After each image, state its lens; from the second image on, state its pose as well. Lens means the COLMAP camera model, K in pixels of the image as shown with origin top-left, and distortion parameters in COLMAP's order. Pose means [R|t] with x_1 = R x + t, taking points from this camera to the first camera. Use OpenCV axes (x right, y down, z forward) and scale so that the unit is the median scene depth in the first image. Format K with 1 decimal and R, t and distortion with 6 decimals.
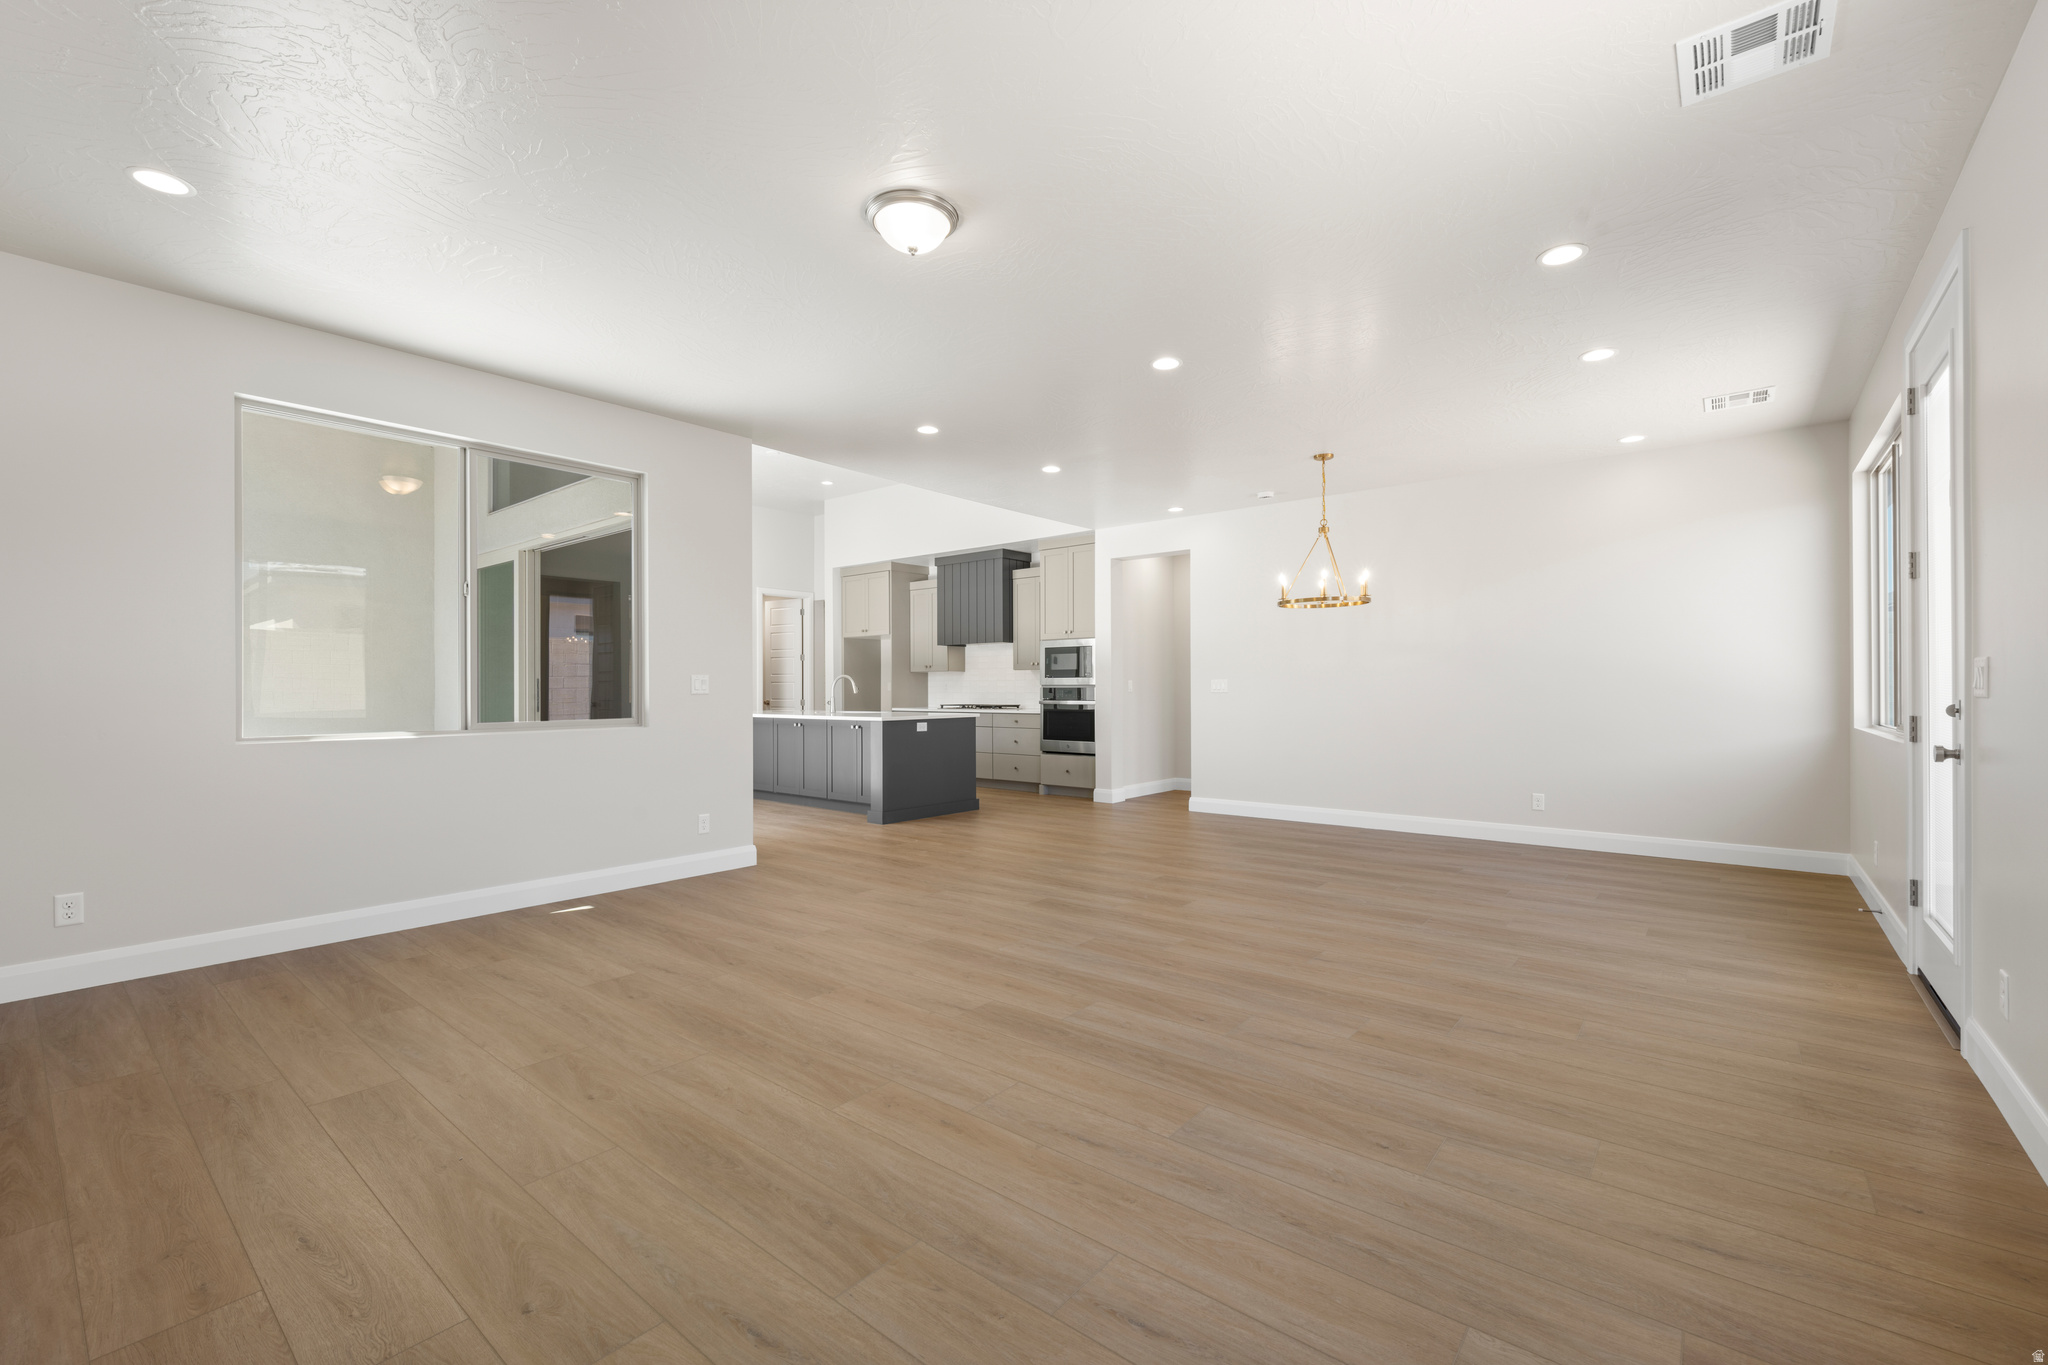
lens RADIAL K [[854.0, 0, 1025.1], [0, 854.0, 691.4], [0, 0, 1]] dist [-0.001096, 0.000479]
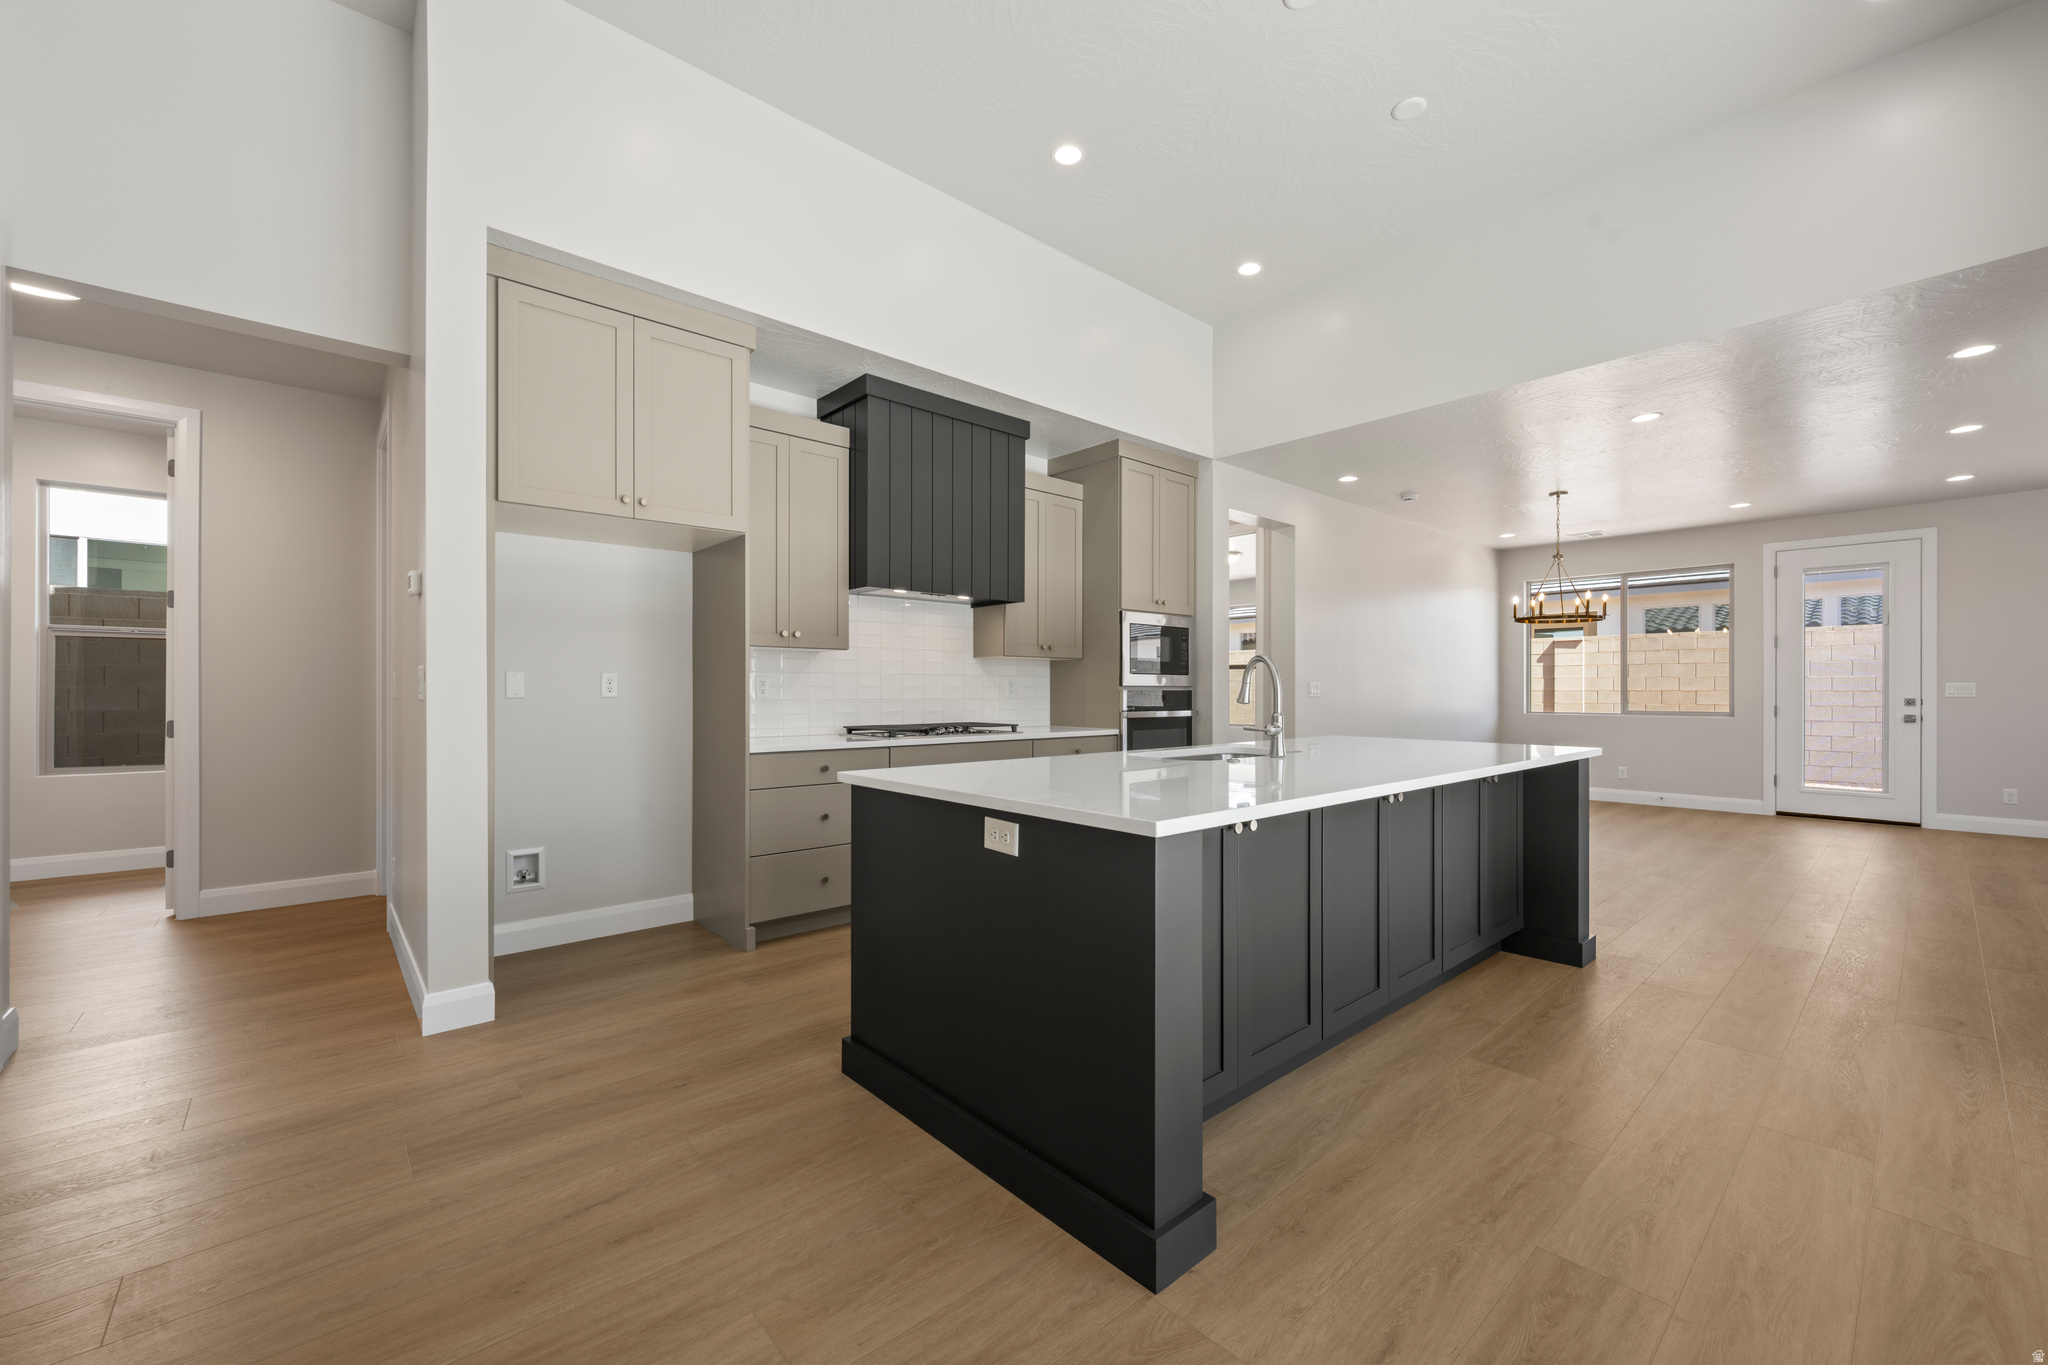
lens RADIAL K [[816.4, 0, 1023.7], [0, 816.4, 672.8], [0, 0, 1]] dist [0.003134, 0.000195]
pose [[0.155692, 0.032976, 0.987255, -0.545397], [0.008466, 0.999361, -0.034716, 0.002909], [-0.987769, 0.013763, 0.155314, 0.975534]]
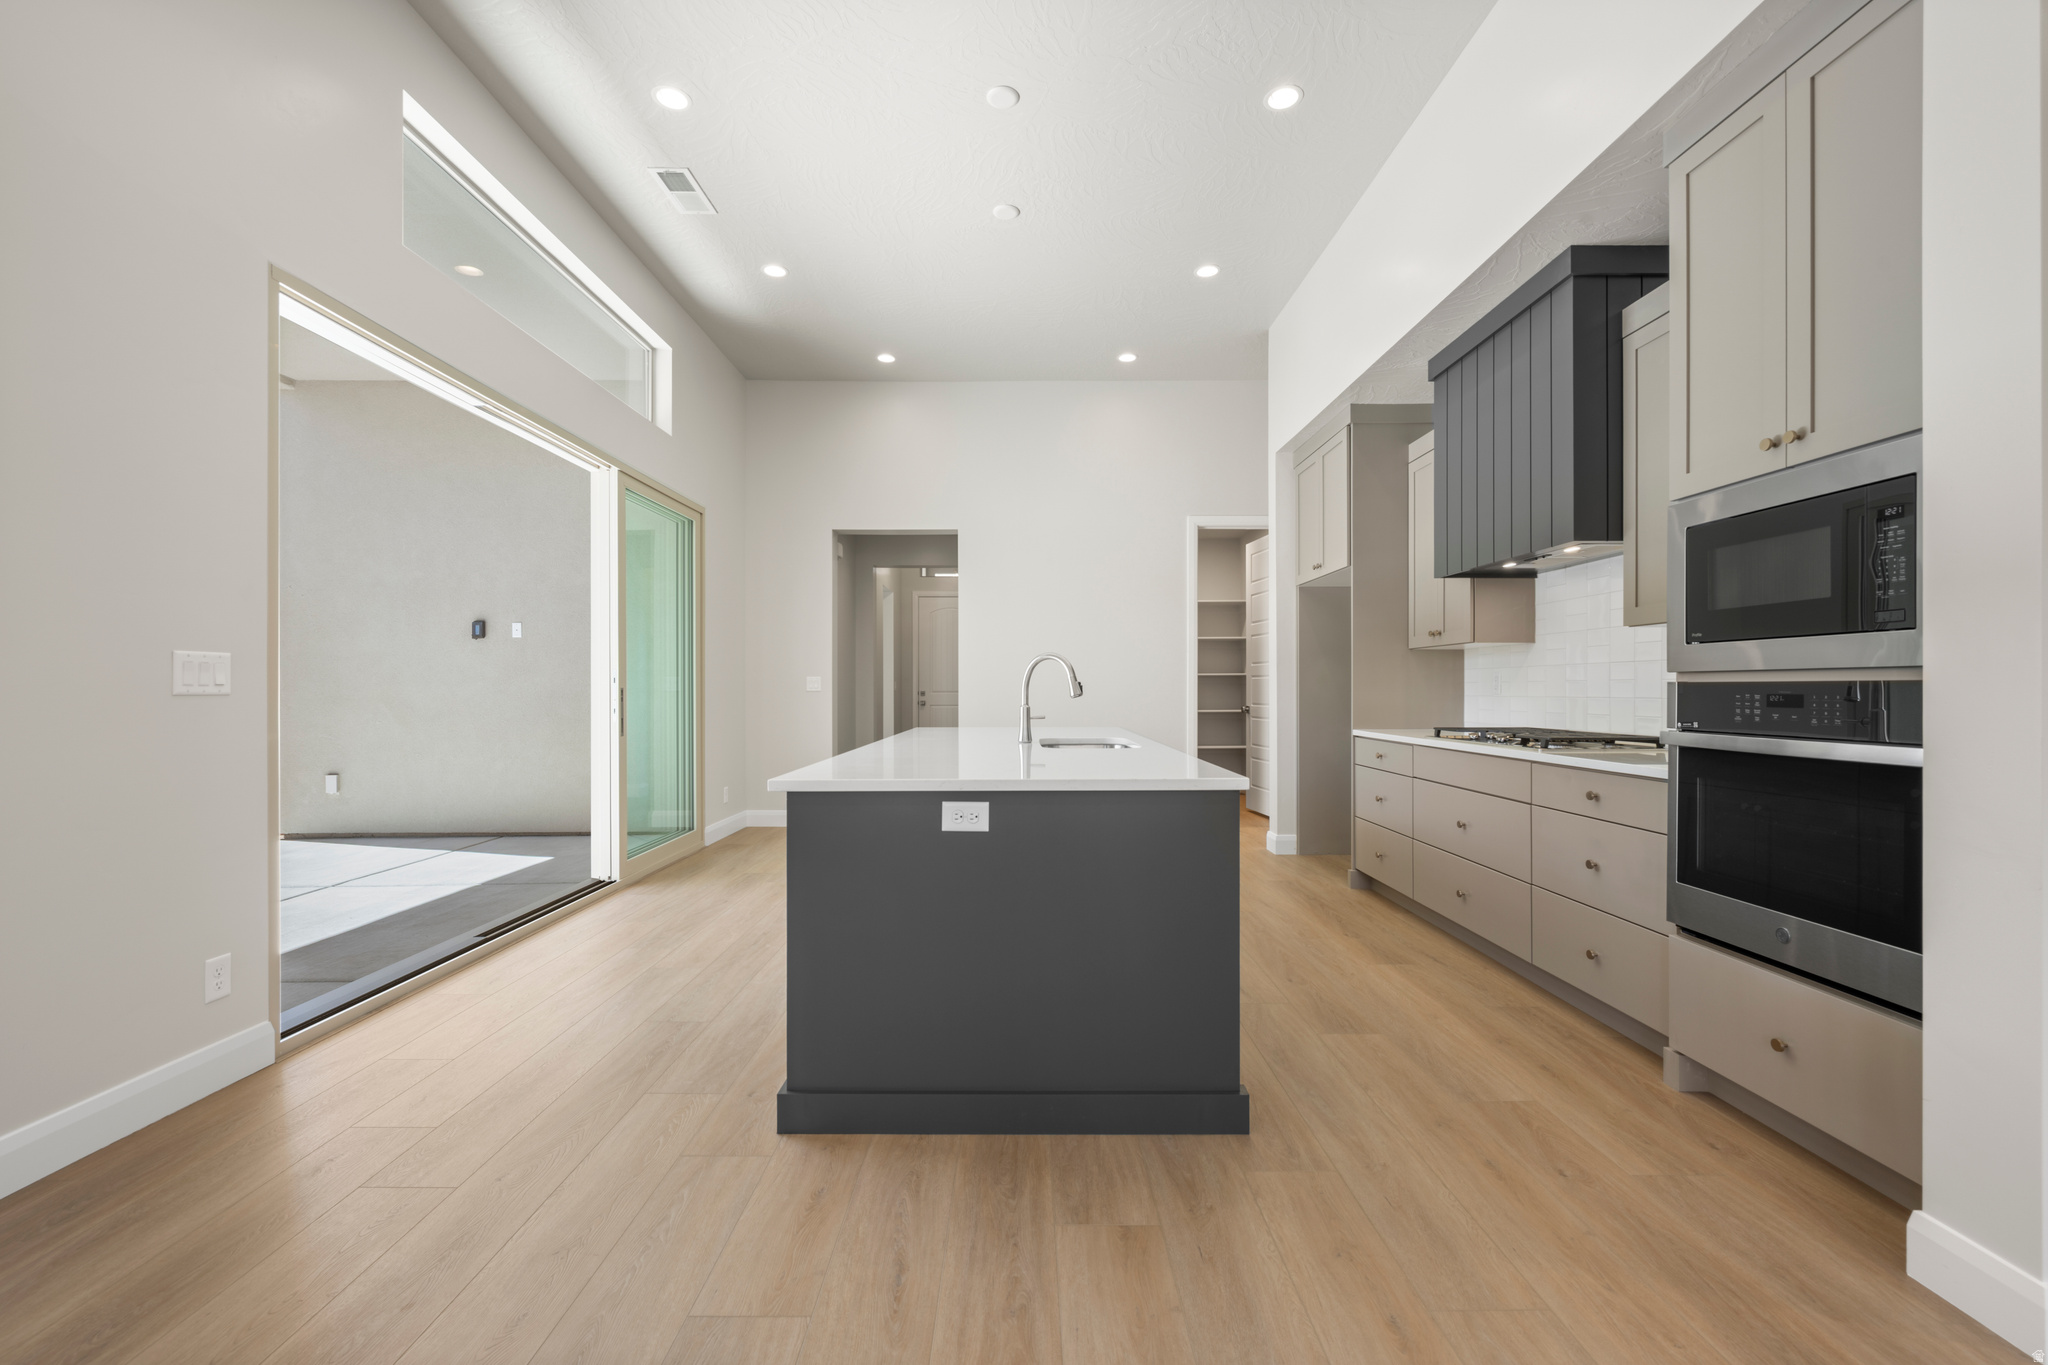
lens RADIAL K [[854.0, 0, 1025.1], [0, 854.0, 691.4], [0, 0, 1]] dist [-0.001096, 0.000479]
pose [[0.637197, 0.004969, -0.770685, 0.095392], [-0.003045, 0.999988, 0.003930, -0.002009], [0.770695, -0.000157, 0.637204, 0.673778]]
